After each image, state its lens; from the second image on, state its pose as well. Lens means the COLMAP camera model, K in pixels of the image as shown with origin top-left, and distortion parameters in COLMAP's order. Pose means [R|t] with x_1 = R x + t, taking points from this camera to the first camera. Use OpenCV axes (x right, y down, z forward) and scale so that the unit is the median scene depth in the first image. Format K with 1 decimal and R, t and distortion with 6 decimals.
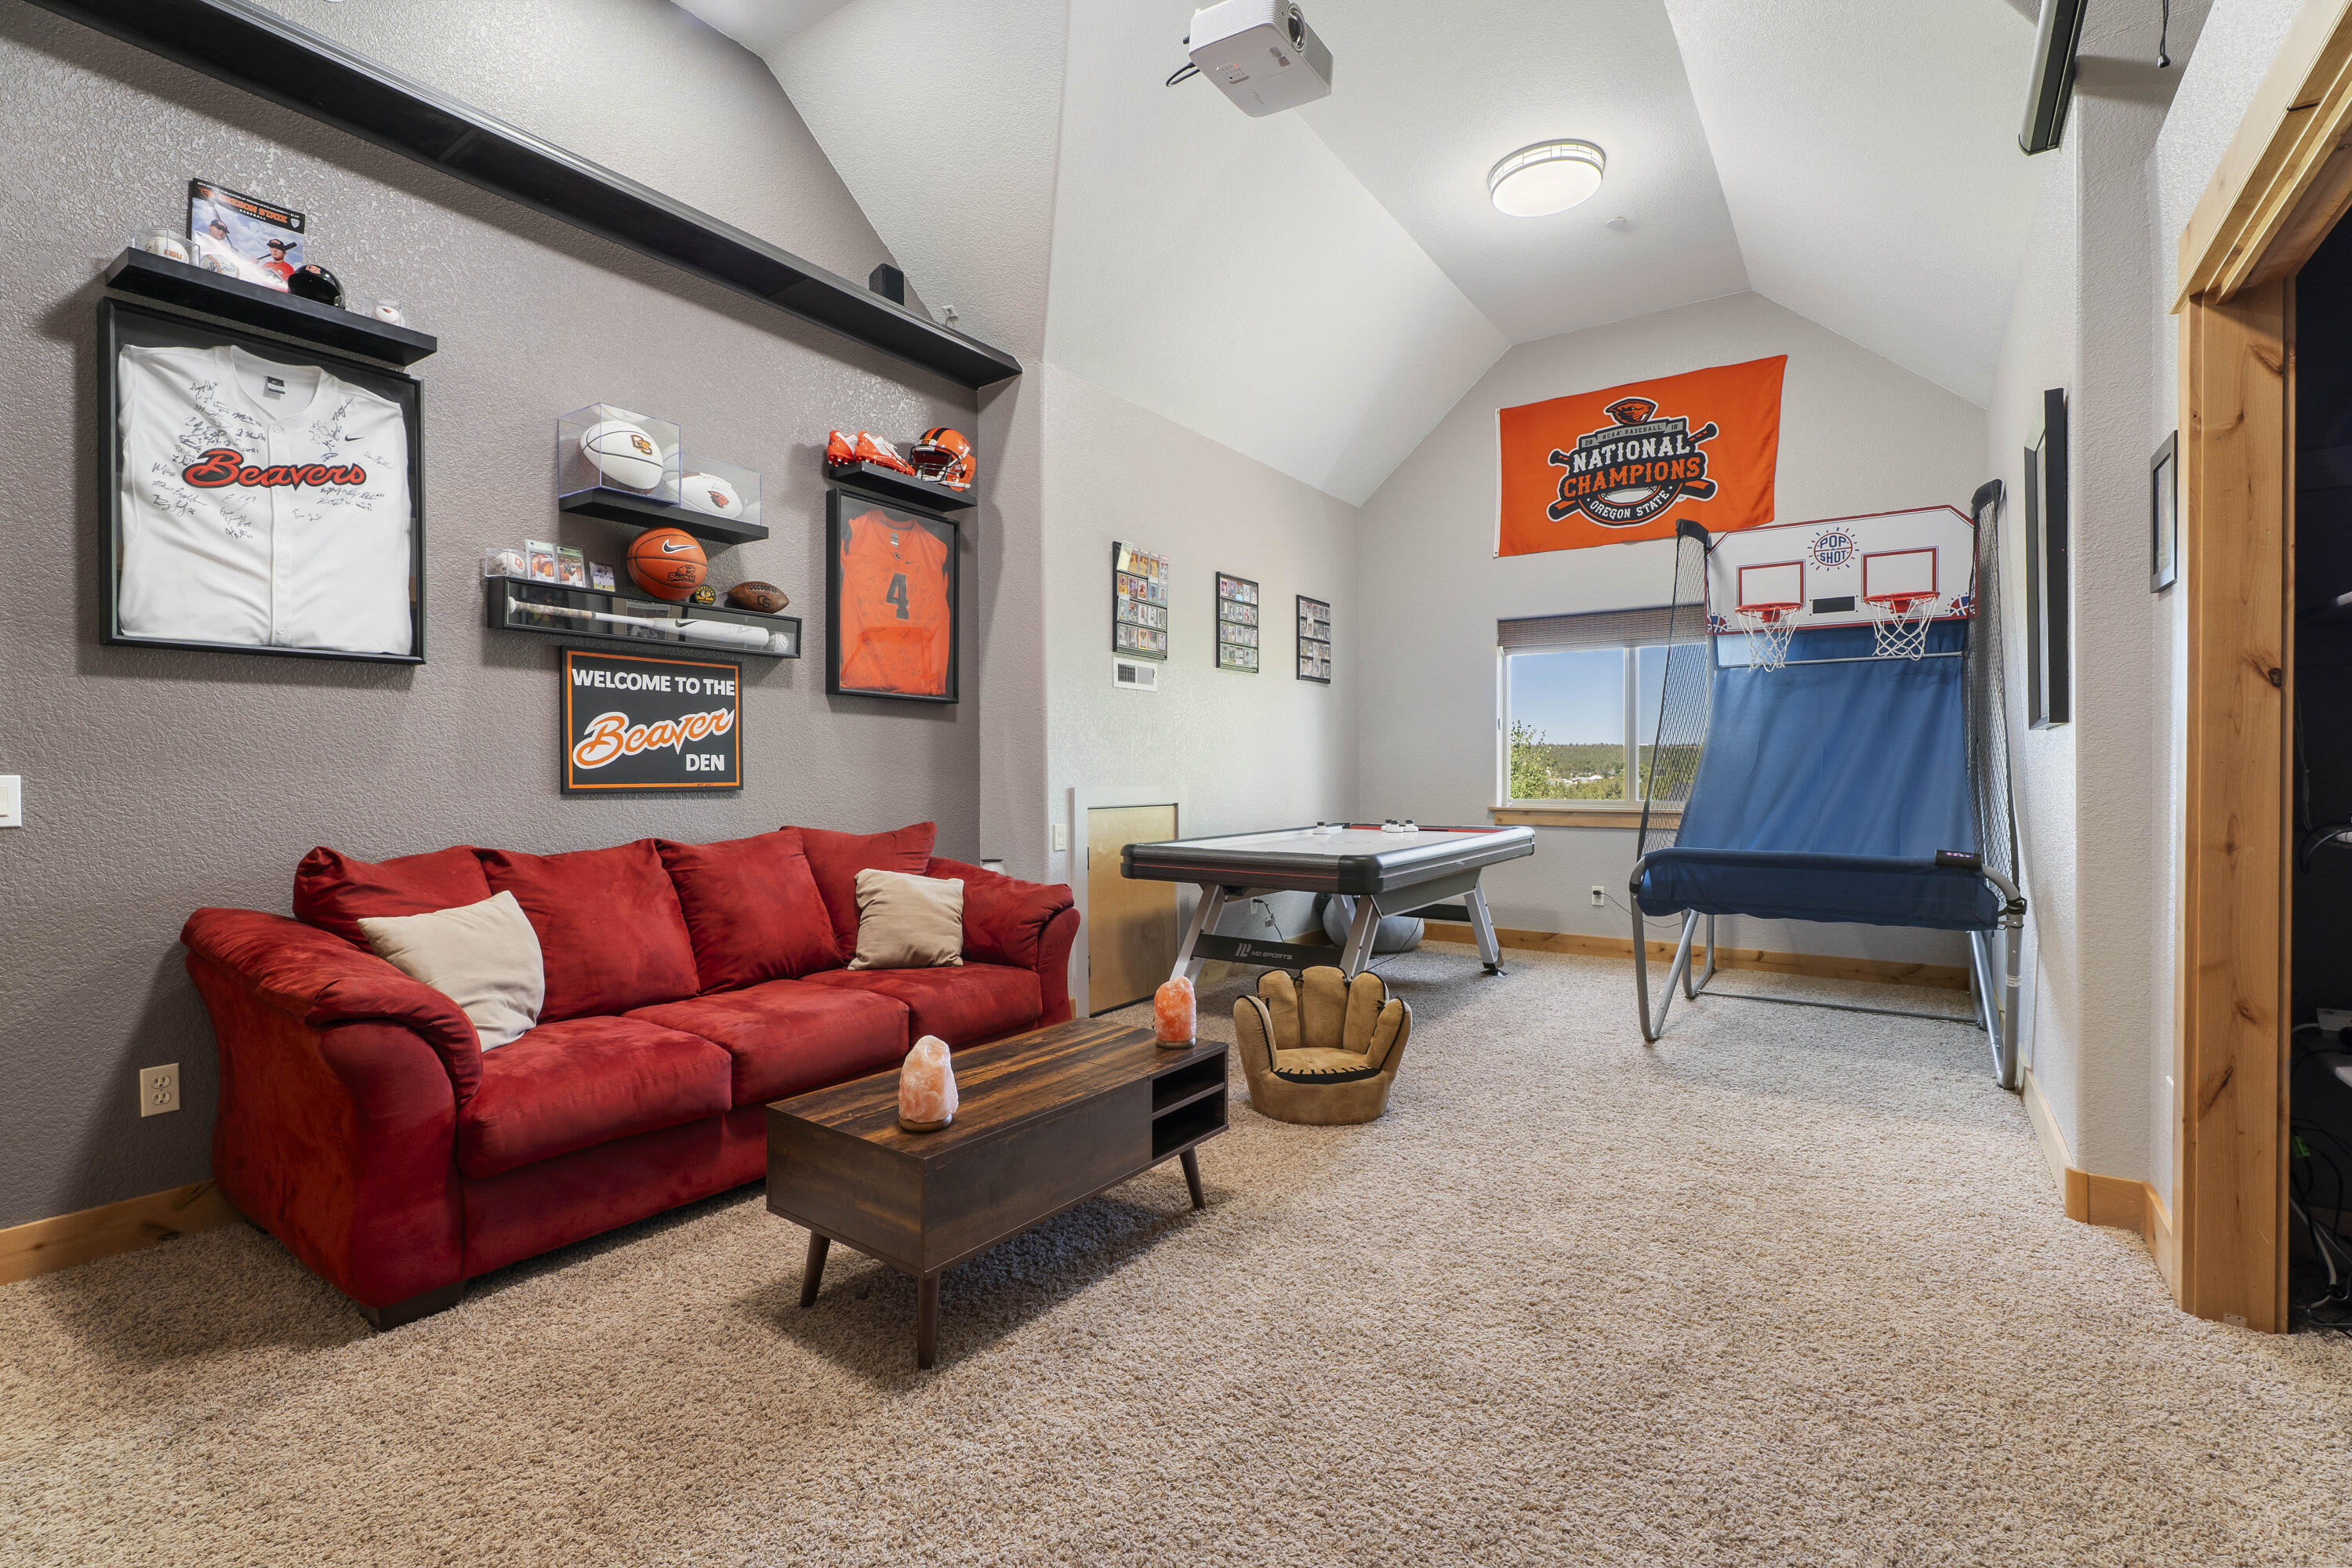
lens RADIAL K [[1063.9, 0, 1182.1], [0, 1063.9, 786.4], [0, 0, 1]] dist [0.002761, -0.000966]
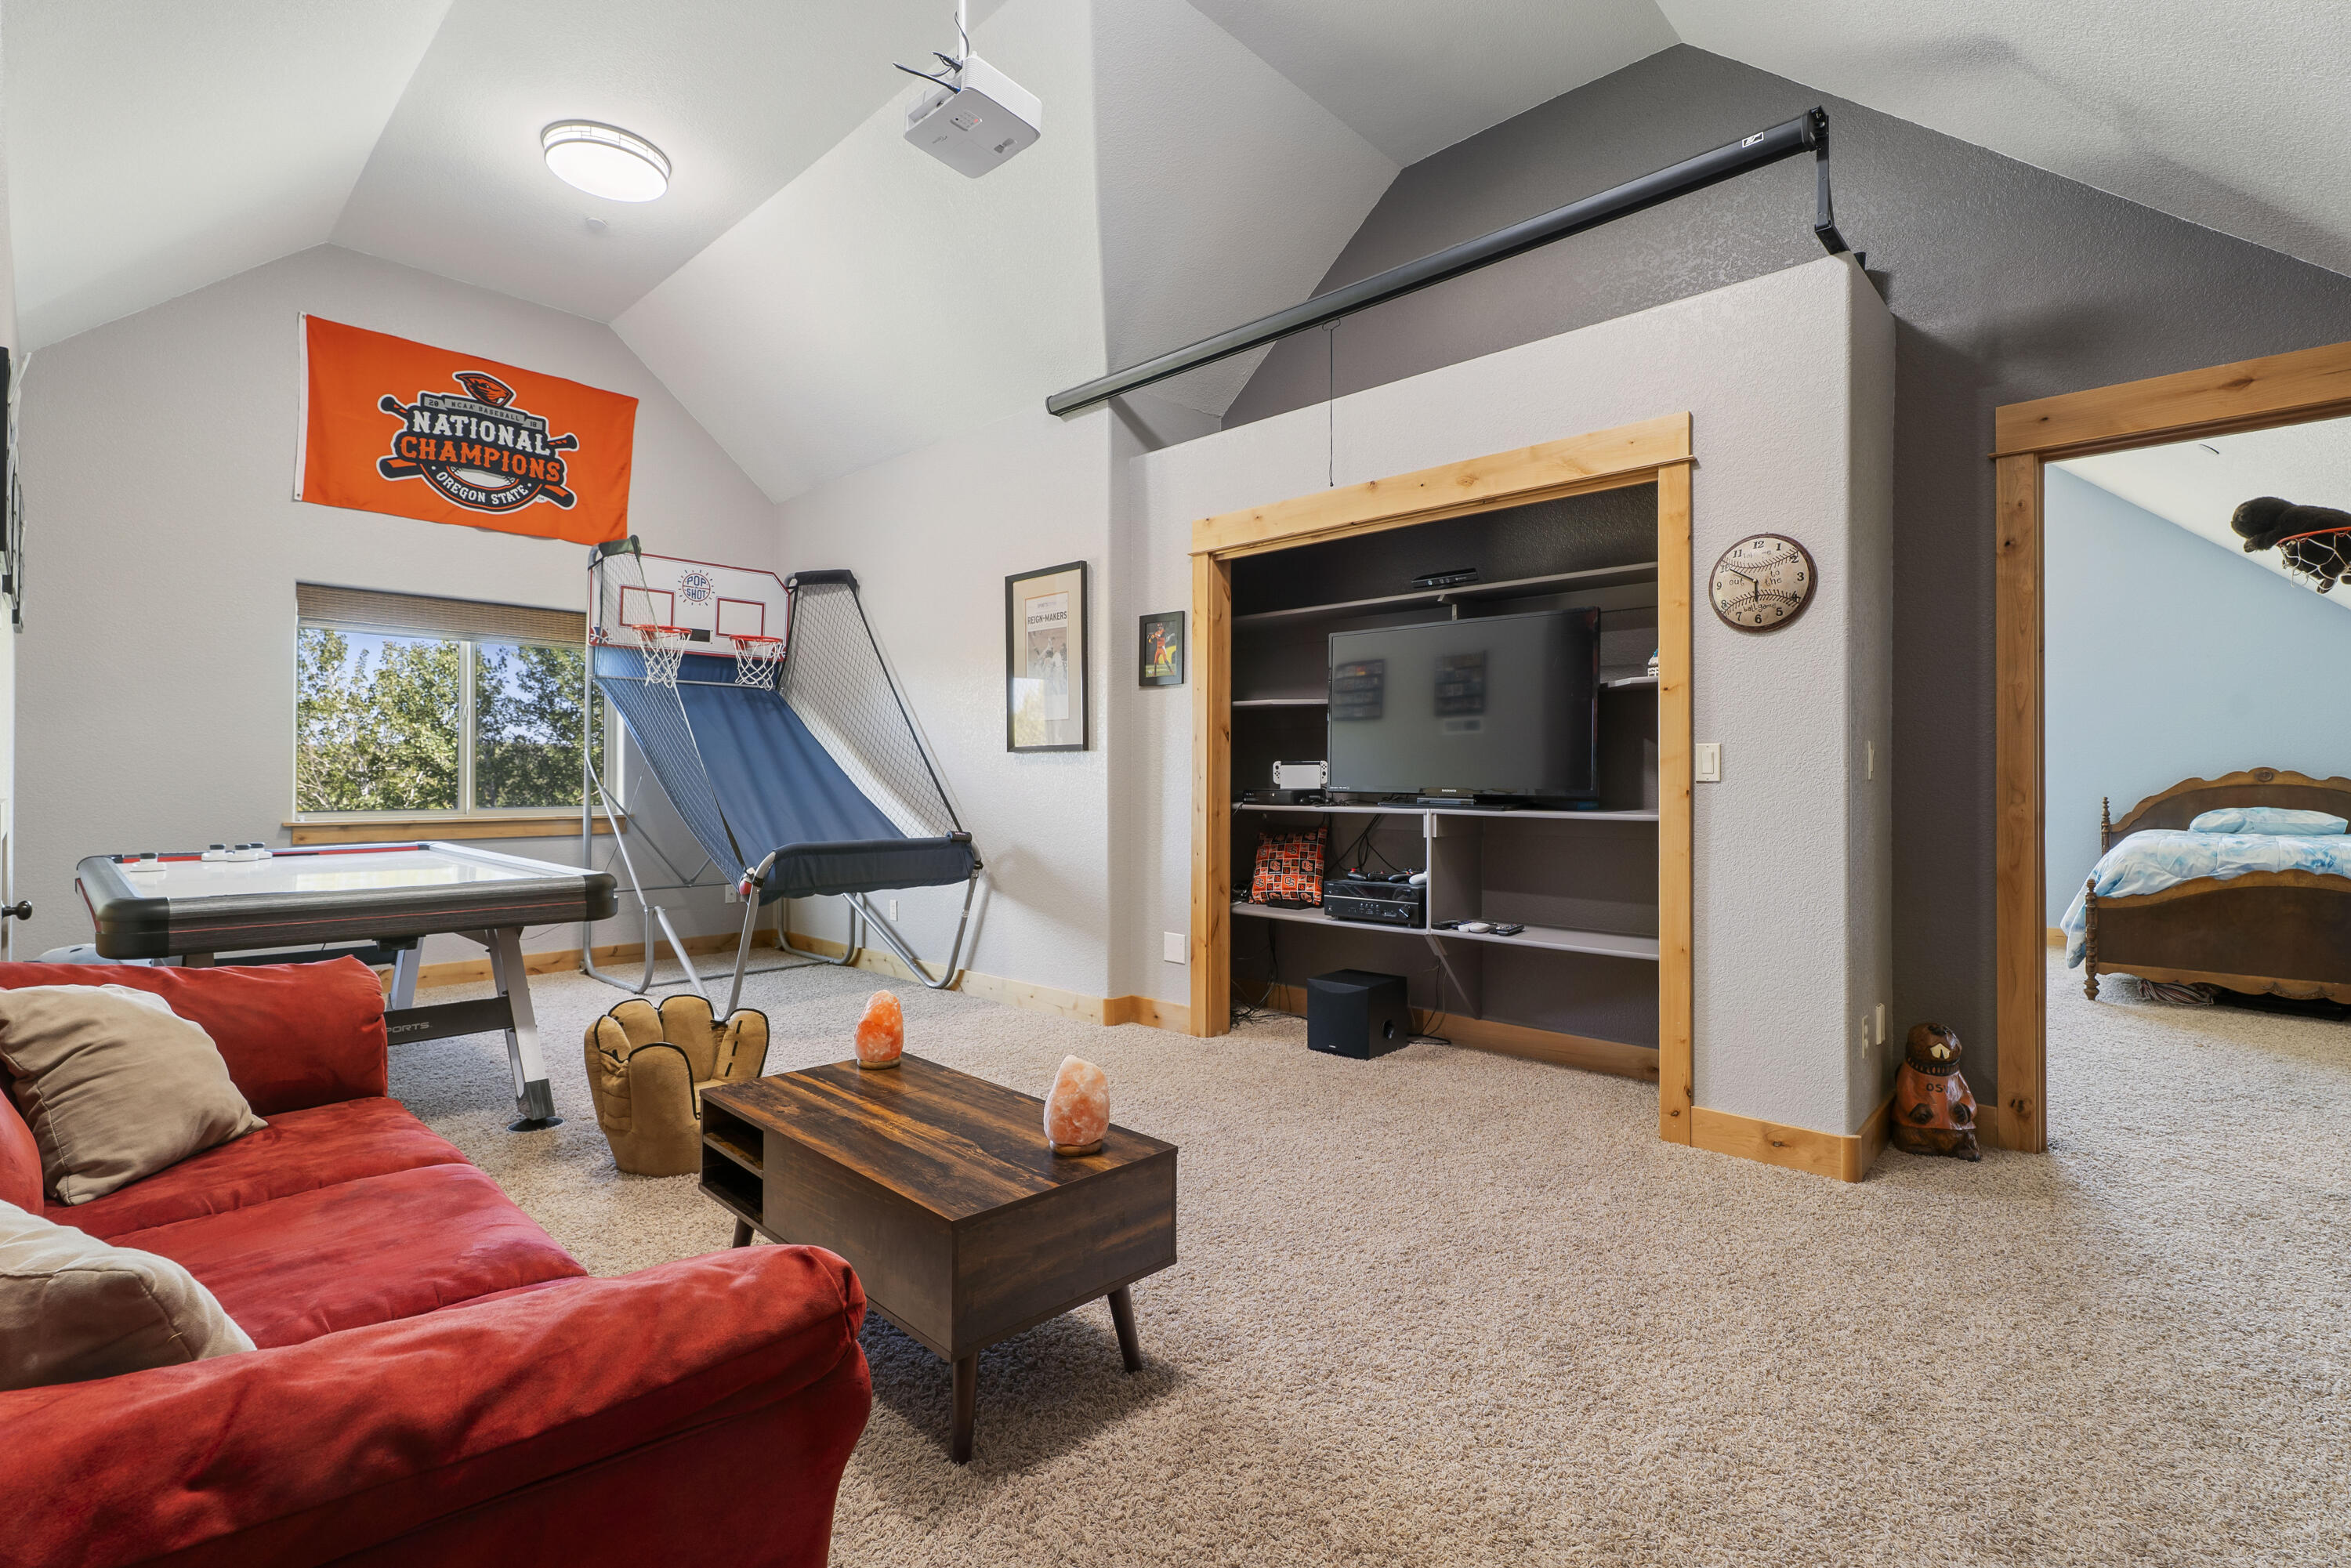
lens RADIAL K [[1063.4, 0, 1185.0], [0, 1063.4, 776.8], [0, 0, 1]] dist [0.002761, -0.000966]
pose [[0.147009, 0.004674, 0.989124, -0.413804], [0.009985, 0.999931, -0.006209, -0.002363], [-0.989085, 0.010789, 0.146952, 0.270047]]
